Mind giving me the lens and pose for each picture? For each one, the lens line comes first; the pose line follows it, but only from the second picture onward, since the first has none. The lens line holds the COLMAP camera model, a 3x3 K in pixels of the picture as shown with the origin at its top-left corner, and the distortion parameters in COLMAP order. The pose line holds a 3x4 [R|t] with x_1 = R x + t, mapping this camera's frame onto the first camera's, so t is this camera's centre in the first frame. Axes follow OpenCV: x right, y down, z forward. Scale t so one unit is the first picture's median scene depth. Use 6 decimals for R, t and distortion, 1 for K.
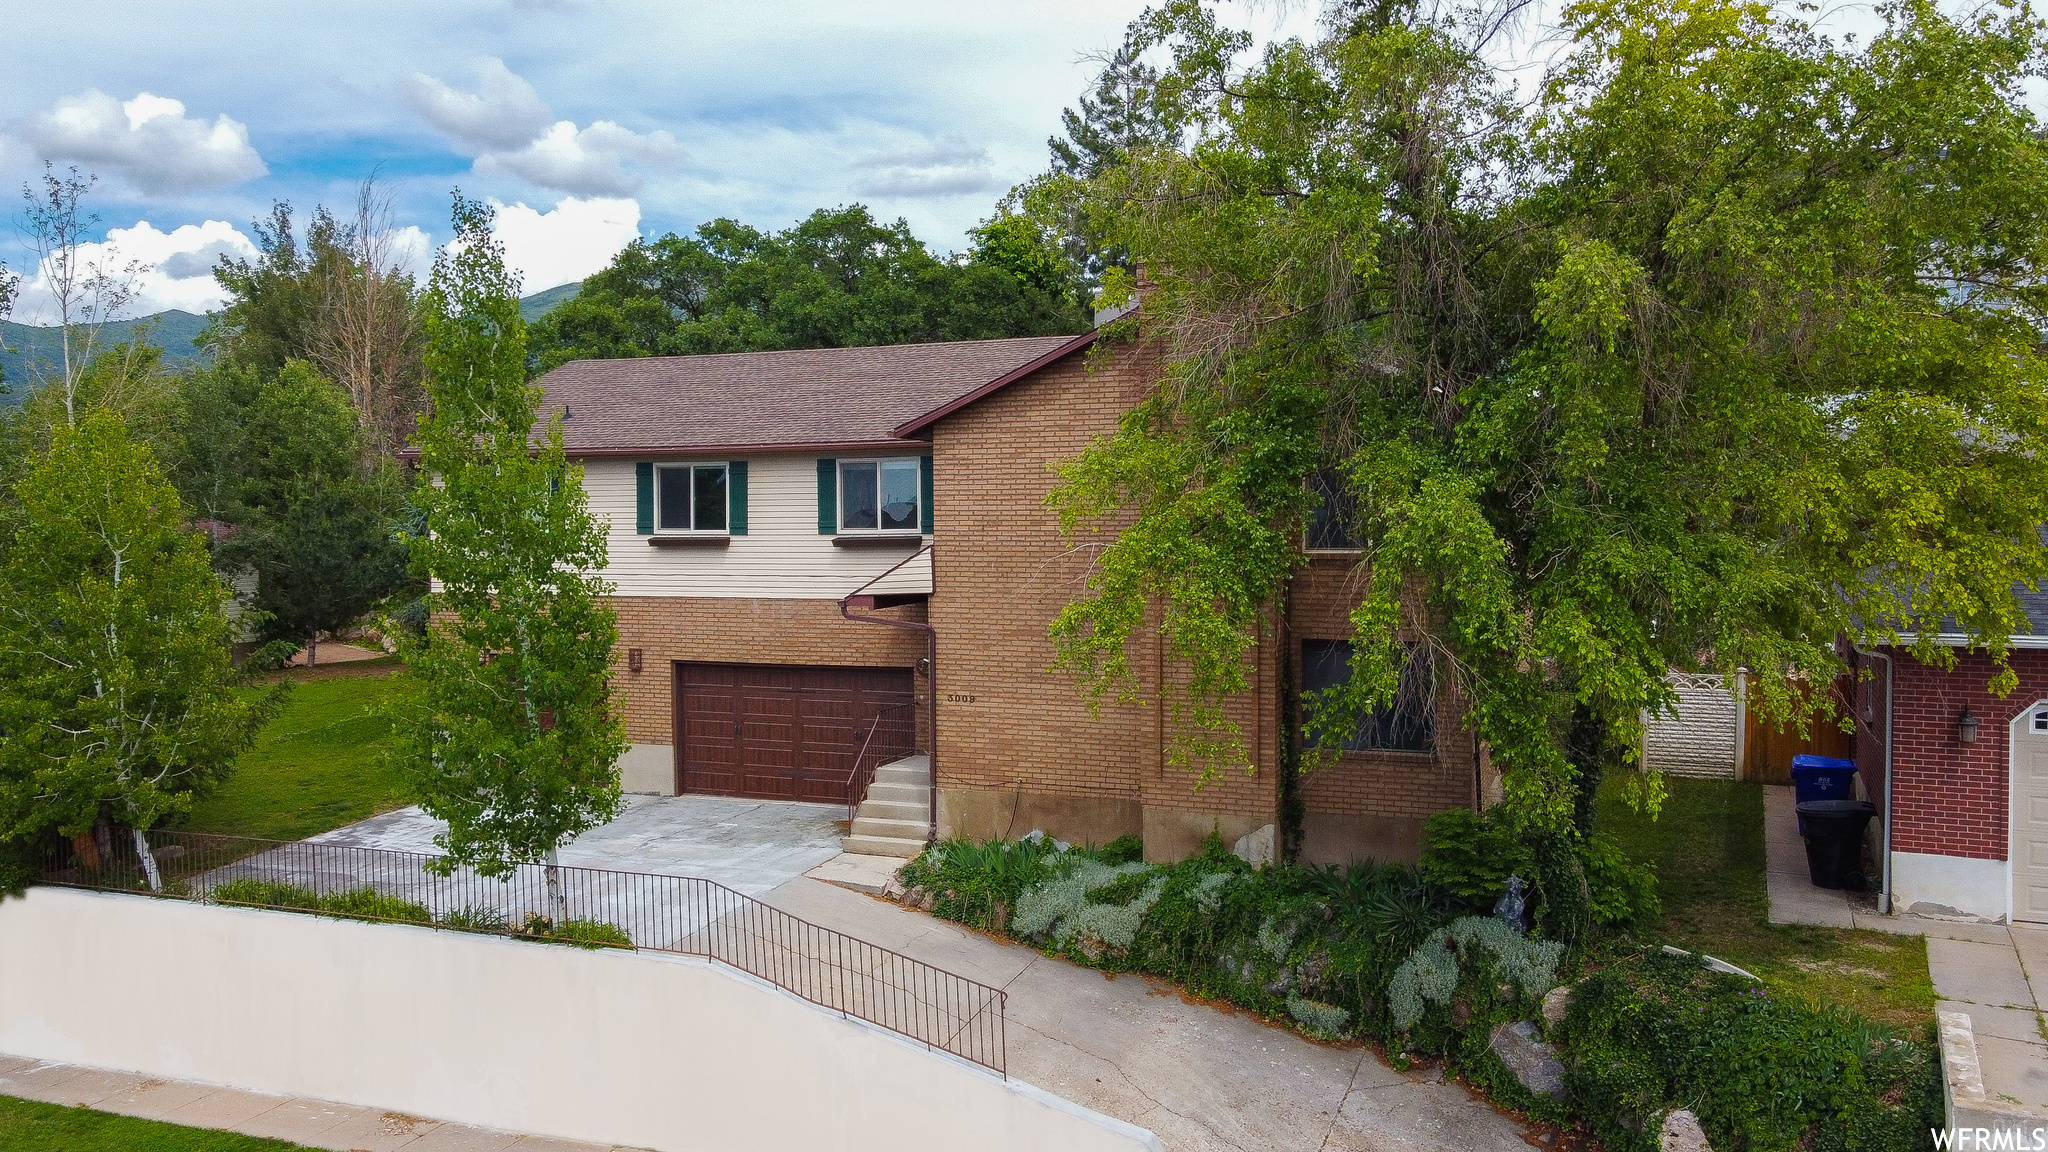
lens RADIAL K [[1593.4, 0, 1022.3], [0, 1593.4, 557.2], [0, 0, 1]] dist [-0.001555, 0.043542]
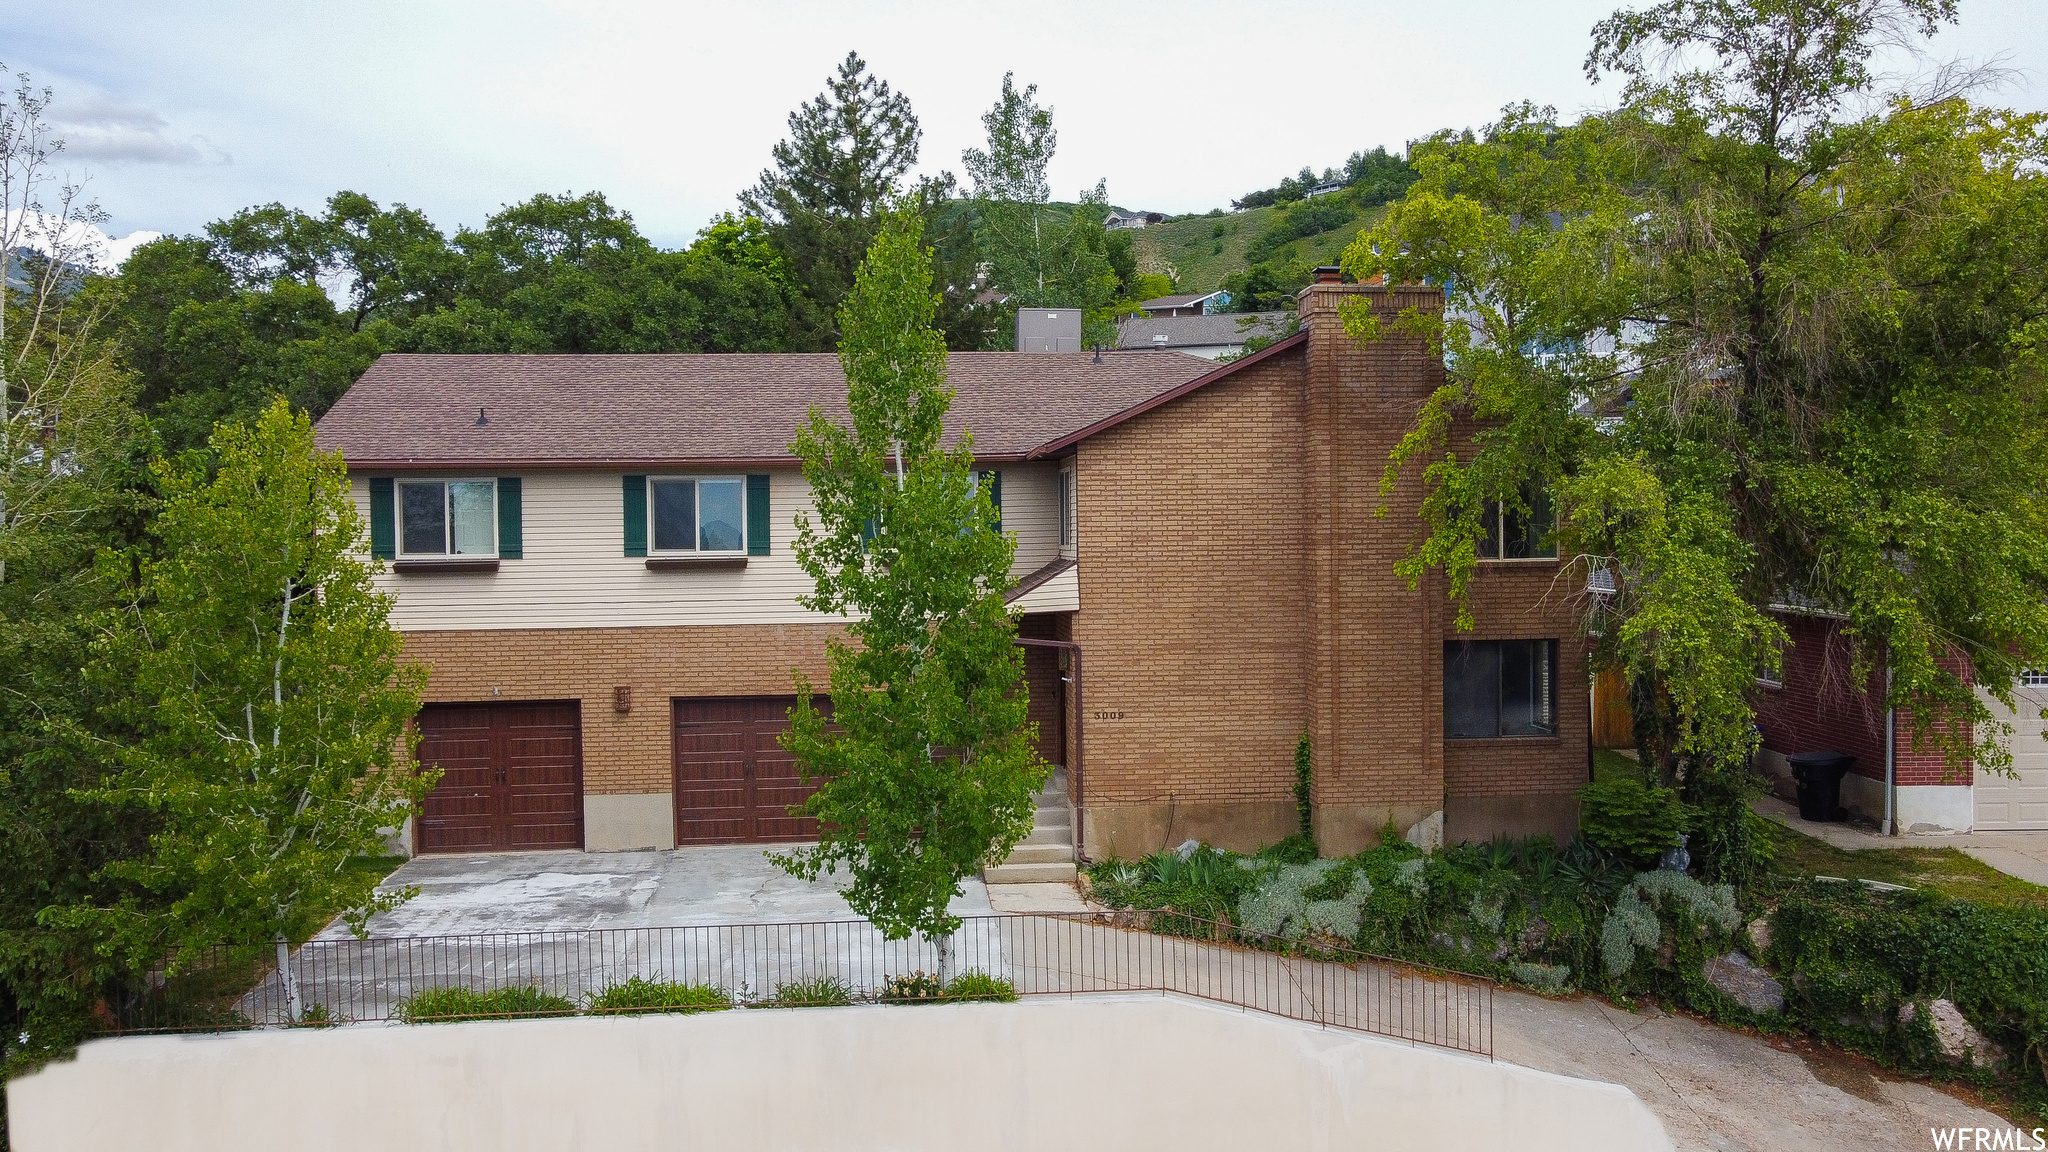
lens RADIAL K [[1606.6, 0, 1024.0], [0, 1606.6, 576.0], [0, 0, 1]] dist [0.001201, 0.039625]
pose [[0.894139, -0.020874, 0.447302, -0.575399], [0.020962, 0.999769, 0.004754, -0.004491], [-0.447298, 0.005126, 0.894370, 0.138086]]
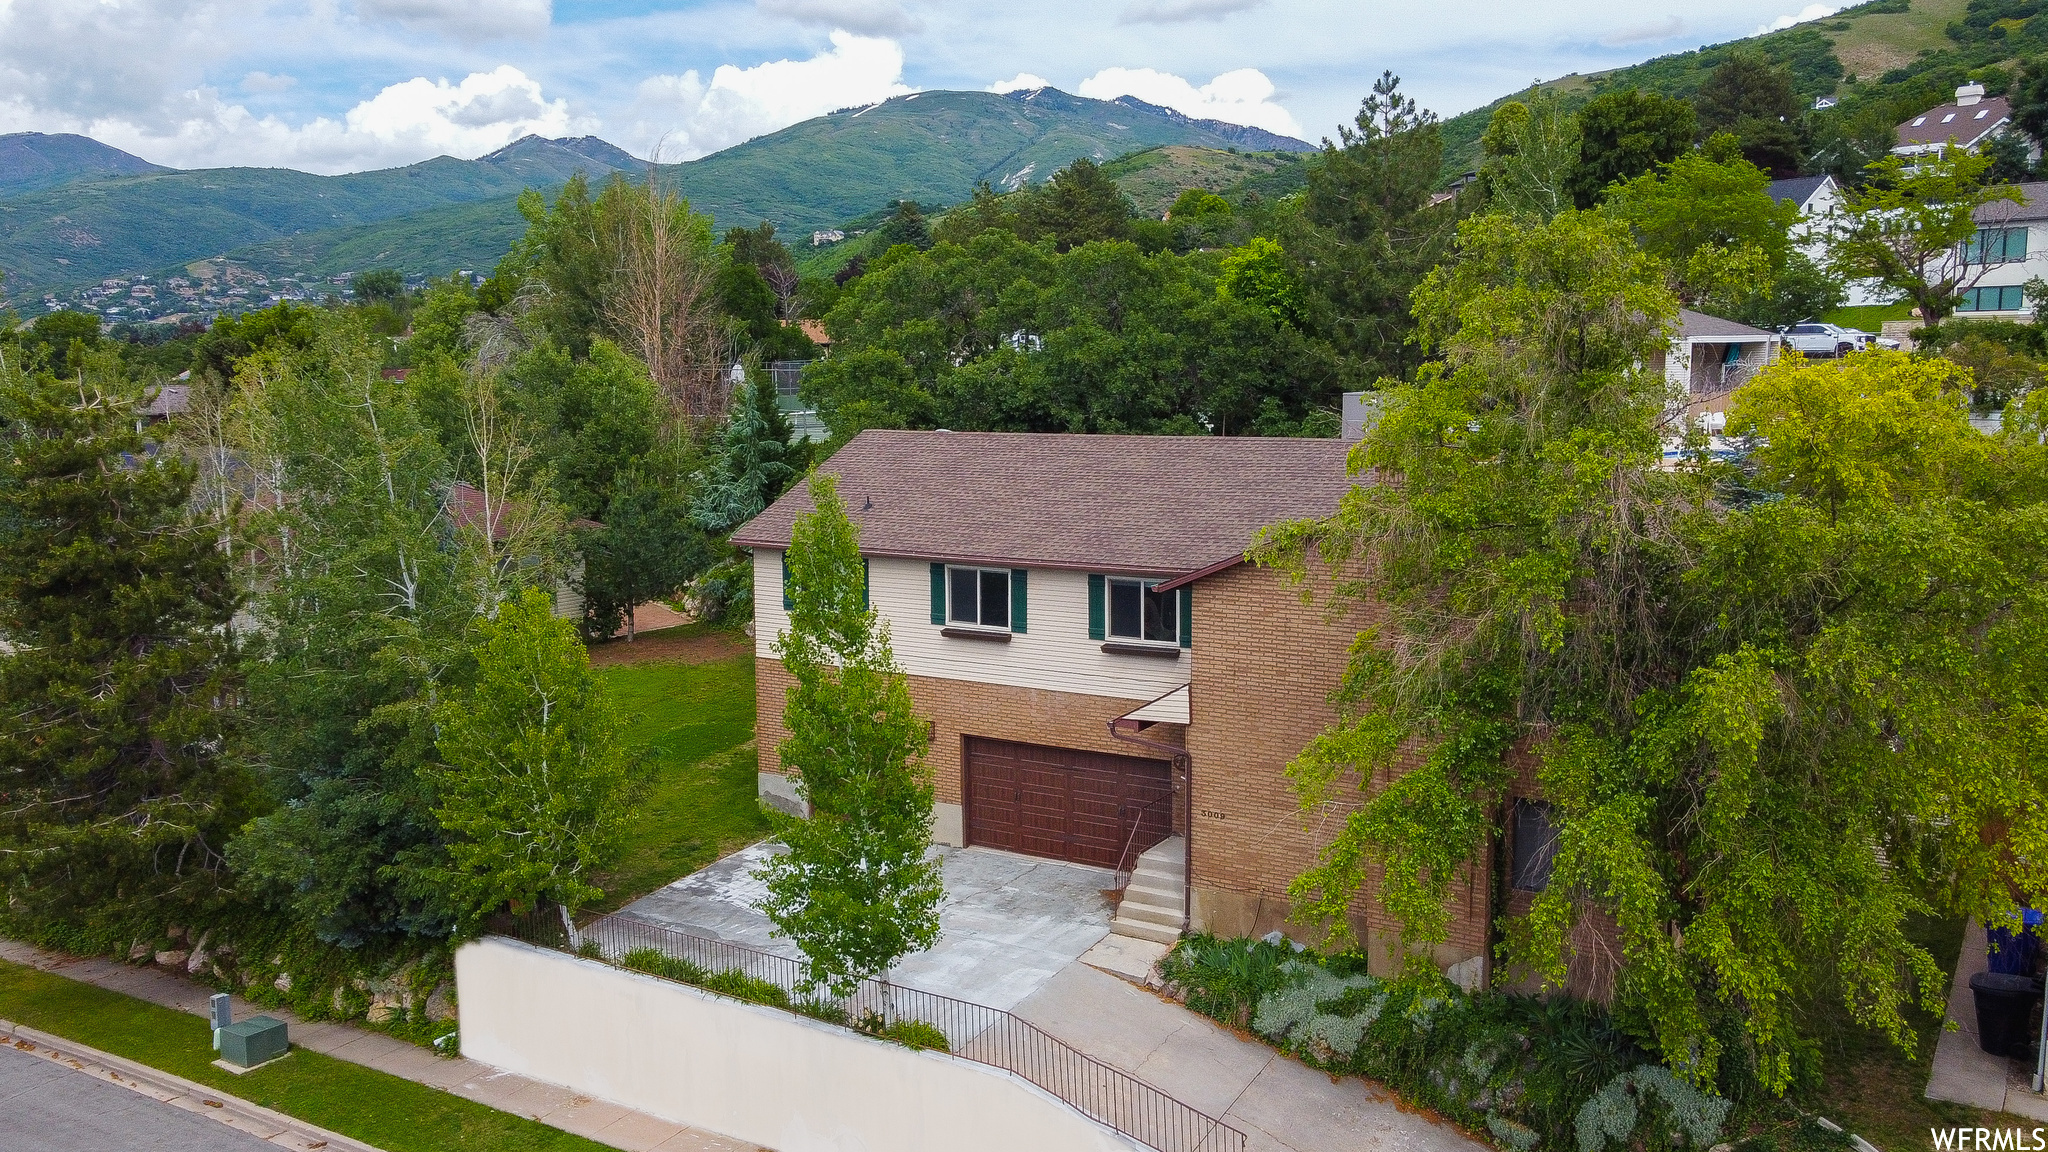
lens RADIAL K [[1639.2, 0, 999.8], [0, 1639.2, 575.4], [0, 0, 1]] dist [-0.003165, 0.049415]
pose [[0.986254, 0.020128, -0.164006, 0.001037], [-0.002077, 0.993984, 0.109501, -0.233380], [0.165224, -0.107656, 0.980363, -0.194920]]
